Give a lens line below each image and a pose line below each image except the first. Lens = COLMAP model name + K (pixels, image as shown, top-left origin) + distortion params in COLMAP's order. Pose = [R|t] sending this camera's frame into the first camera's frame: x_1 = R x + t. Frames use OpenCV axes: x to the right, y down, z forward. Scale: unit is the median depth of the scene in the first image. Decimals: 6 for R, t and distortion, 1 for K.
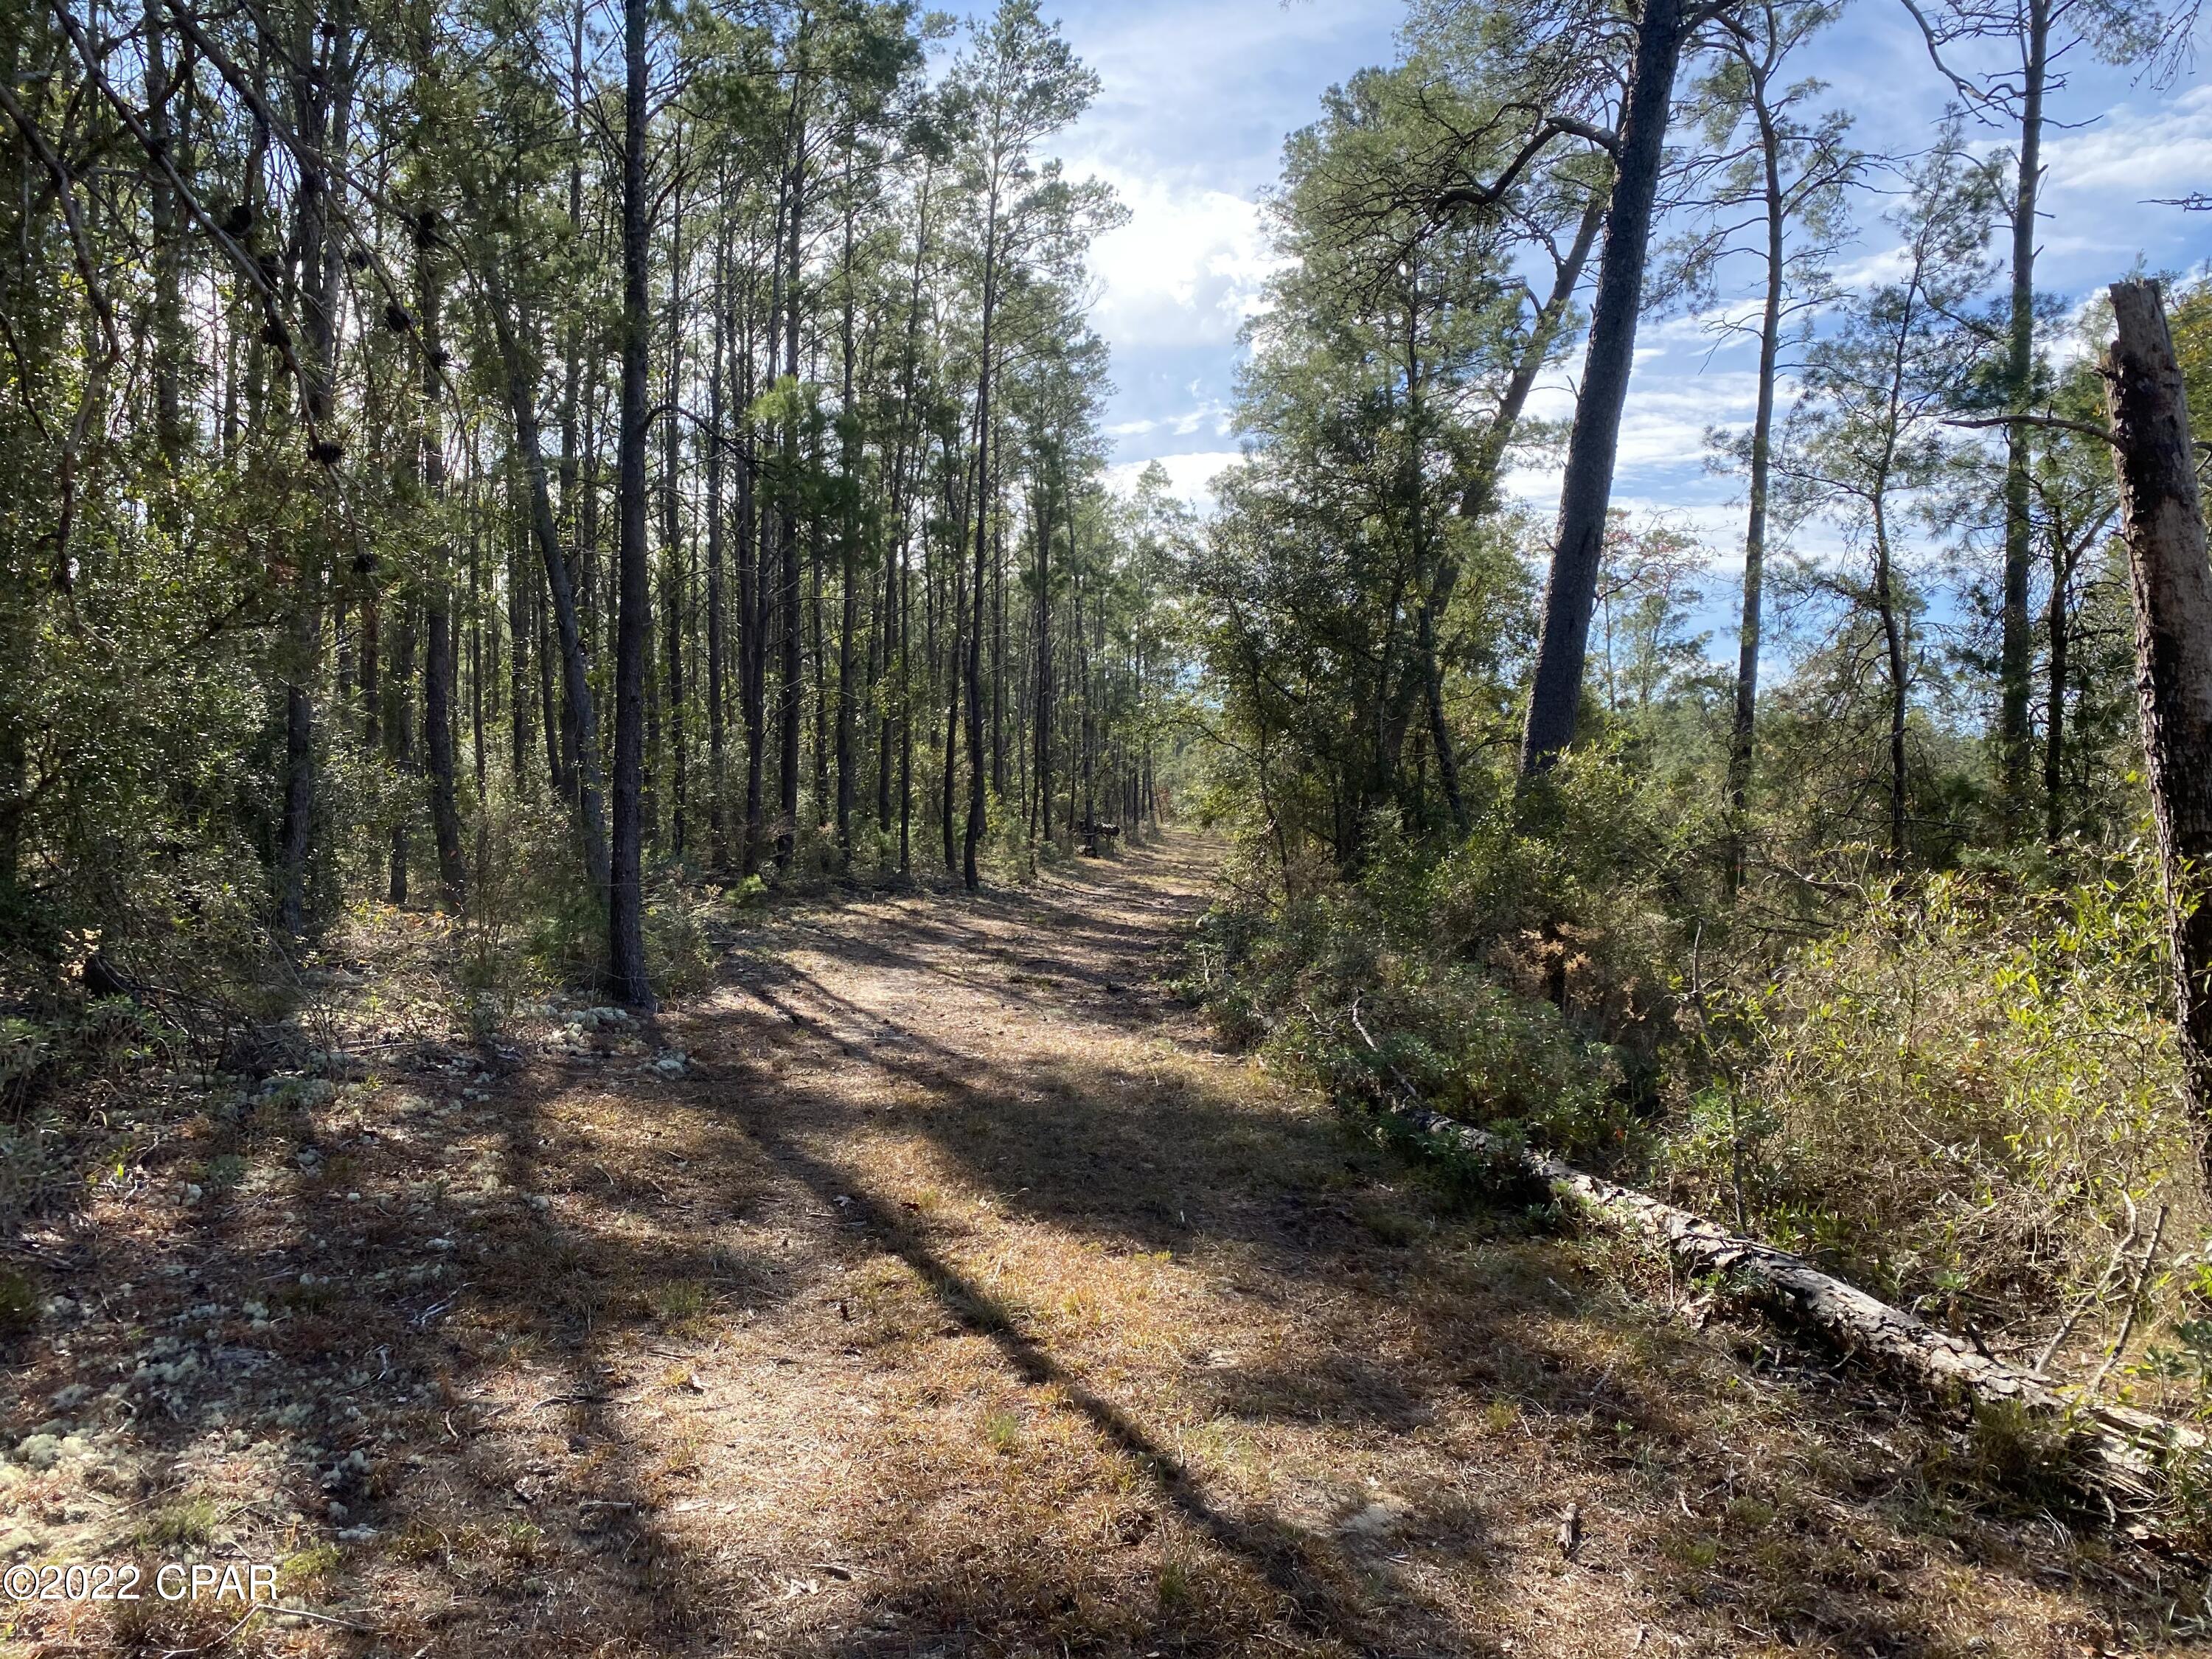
lens RADIAL K [[1650.9, 0, 1104.9], [0, 1650.9, 838.8], [0, 0, 1]] dist [0.002903, -0.023680]
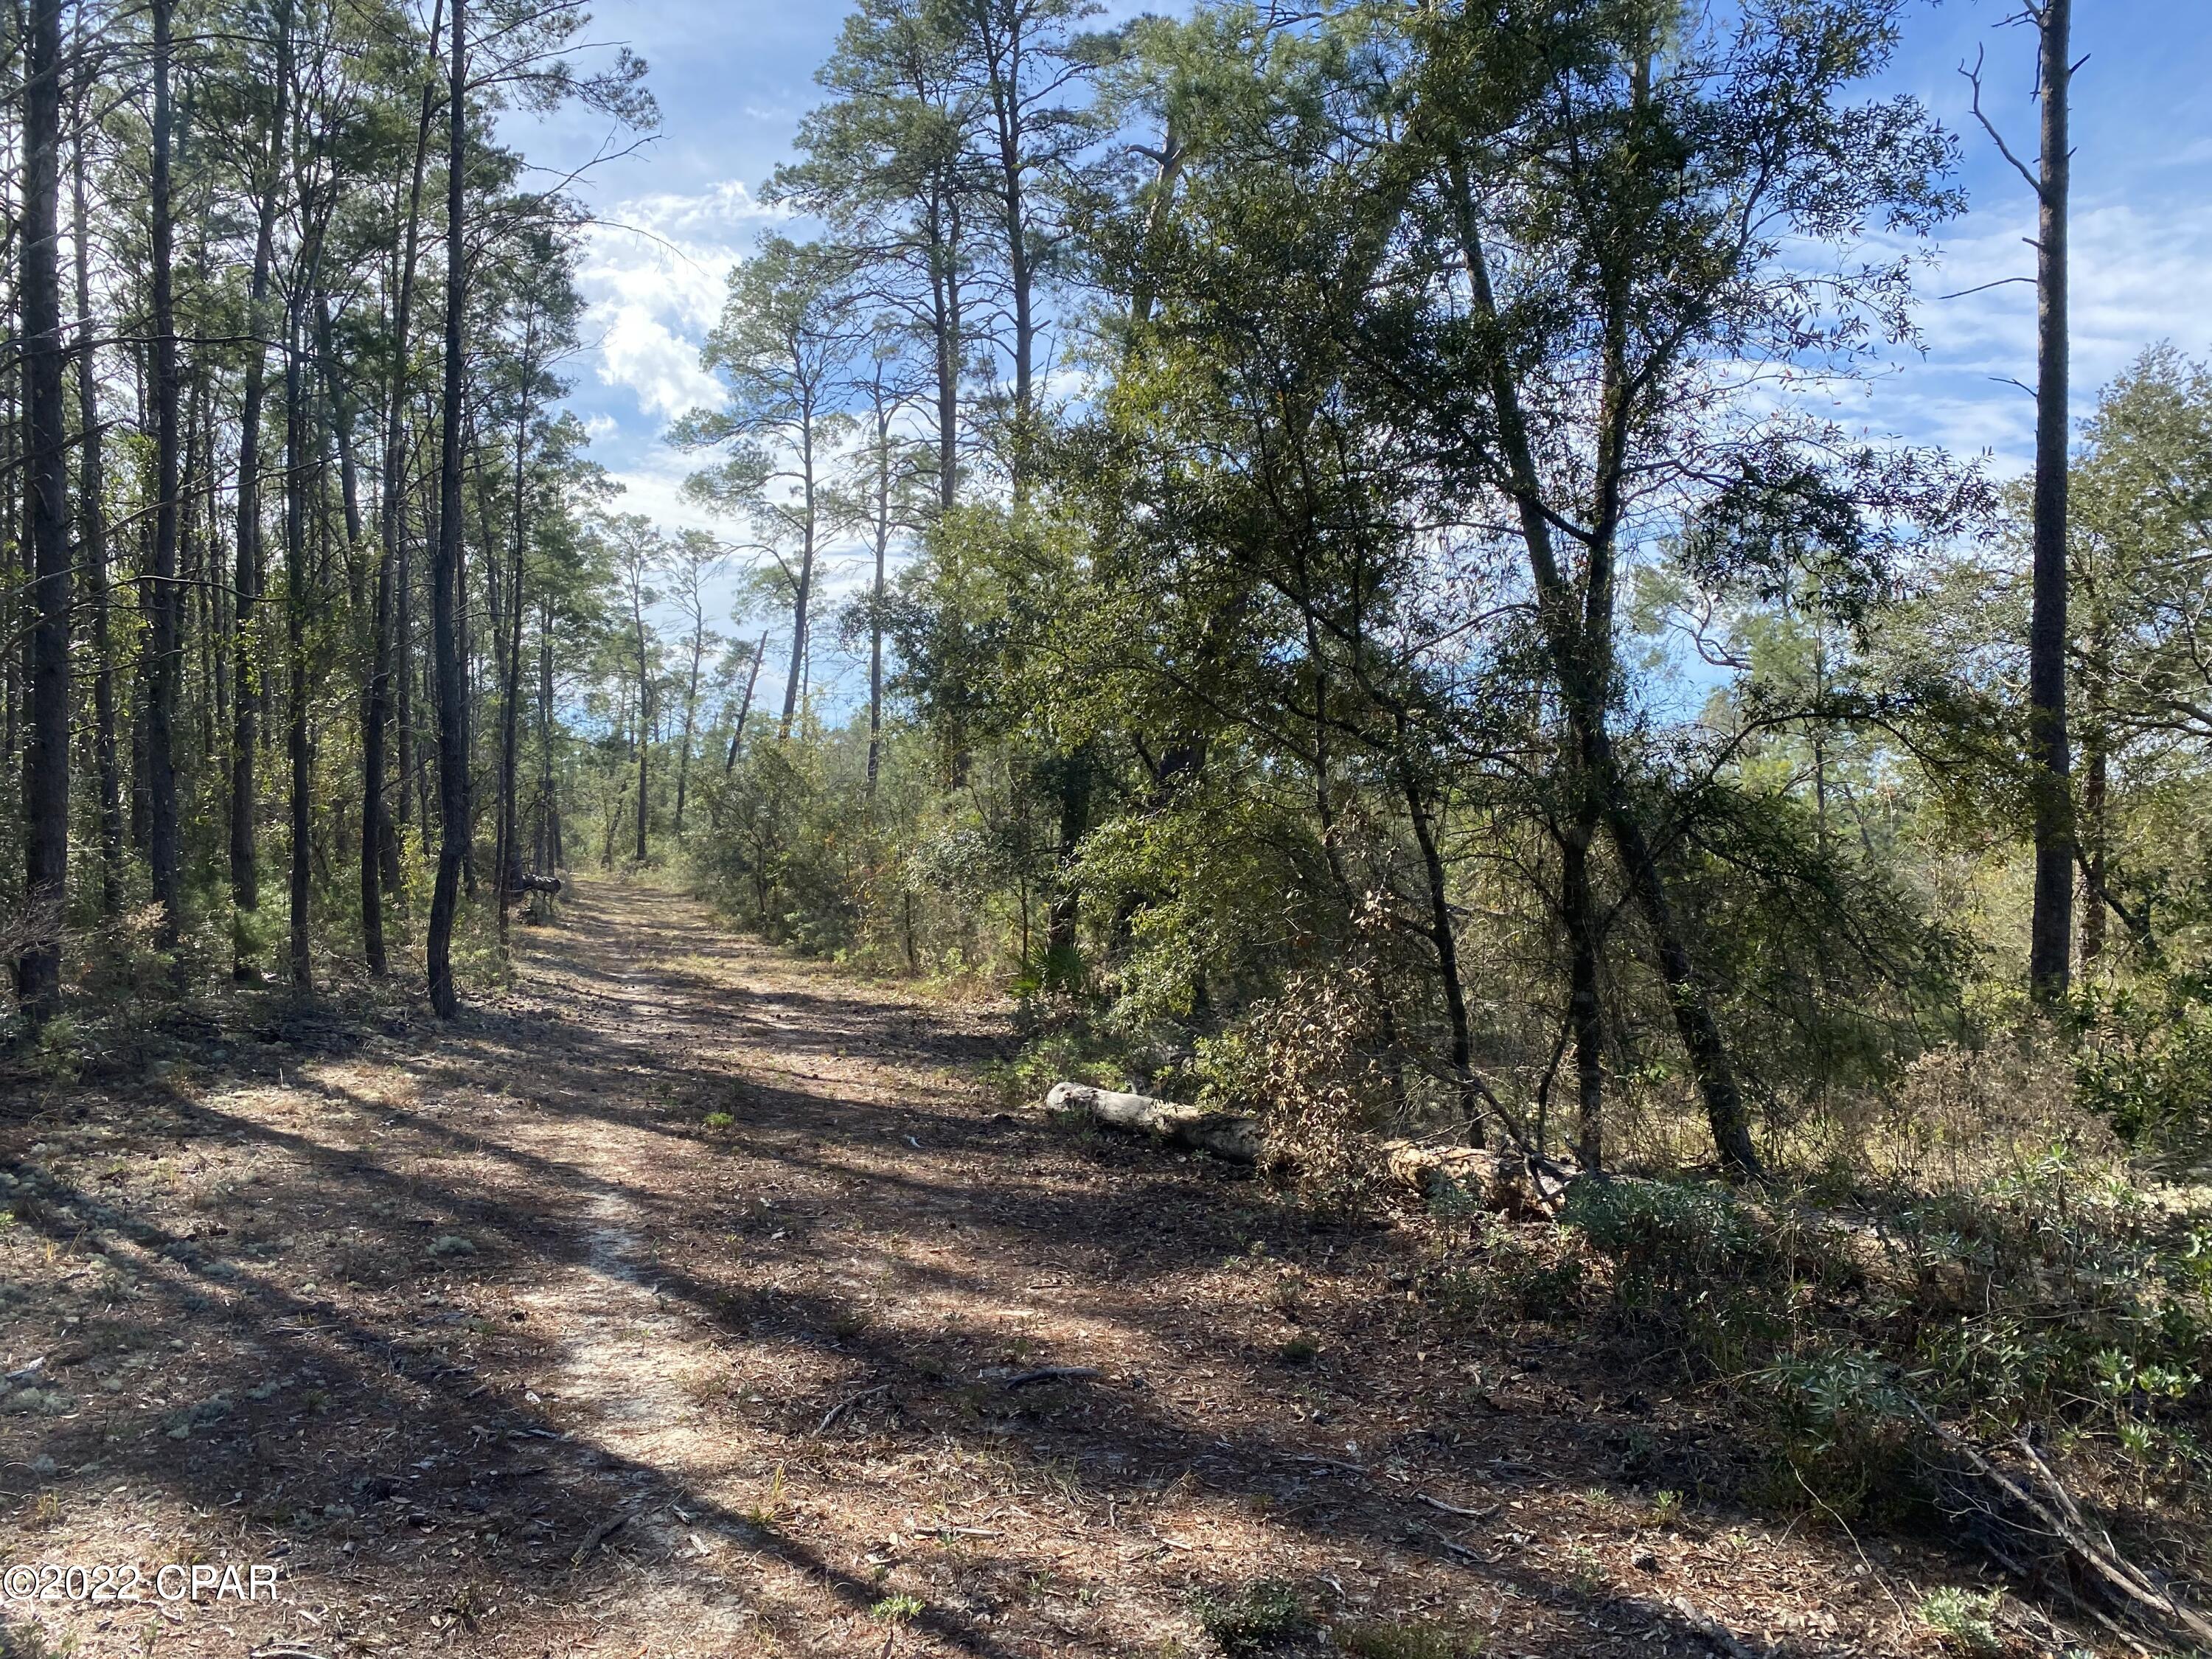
lens RADIAL K [[1650.9, 0, 1119.9], [0, 1650.9, 843.8], [0, 0, 1]] dist [0.002903, -0.023680]
pose [[0.920804, -0.013375, 0.389797, -0.087490], [0.020830, 0.999672, -0.014904, -0.012898], [-0.389470, 0.021843, 0.920780, 0.424919]]
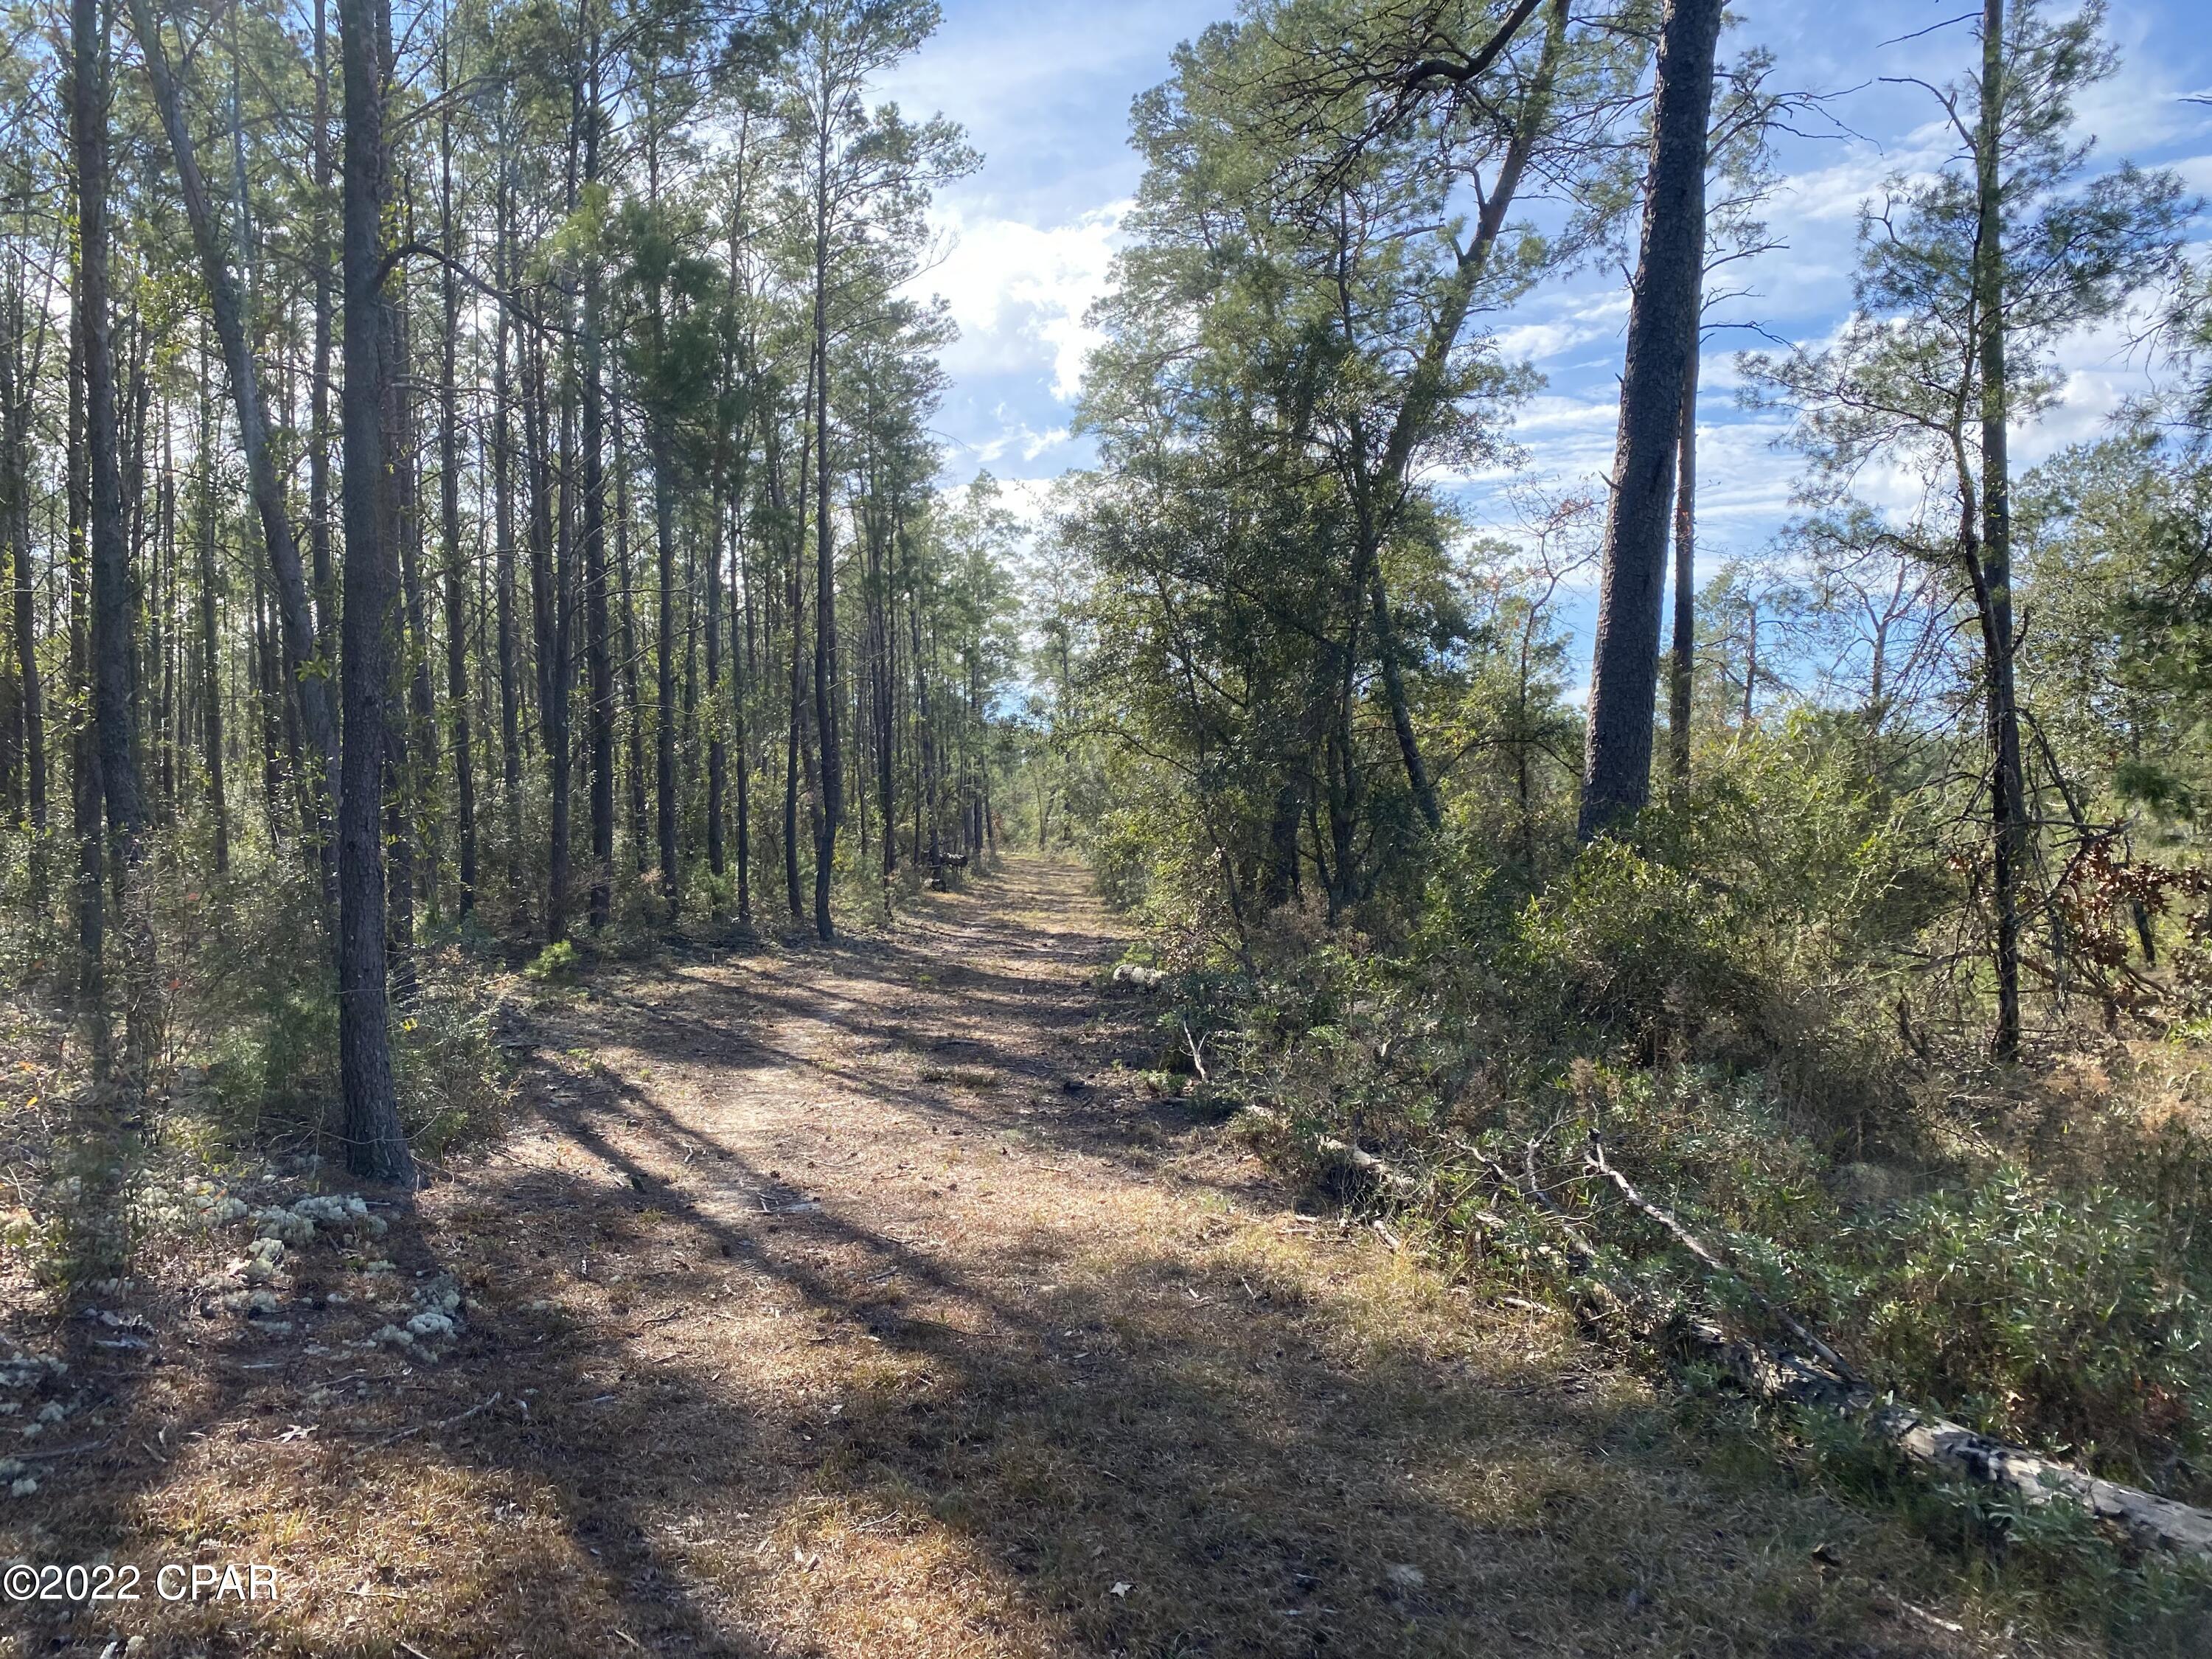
lens RADIAL K [[1650.9, 0, 1097.5], [0, 1650.9, 817.1], [0, 0, 1]] dist [0.002903, -0.023680]
pose [[0.993709, -0.035340, 0.106268, -0.029278], [0.038268, 0.998938, -0.025647, -0.005364], [-0.105249, 0.029553, 0.994007, 0.134869]]
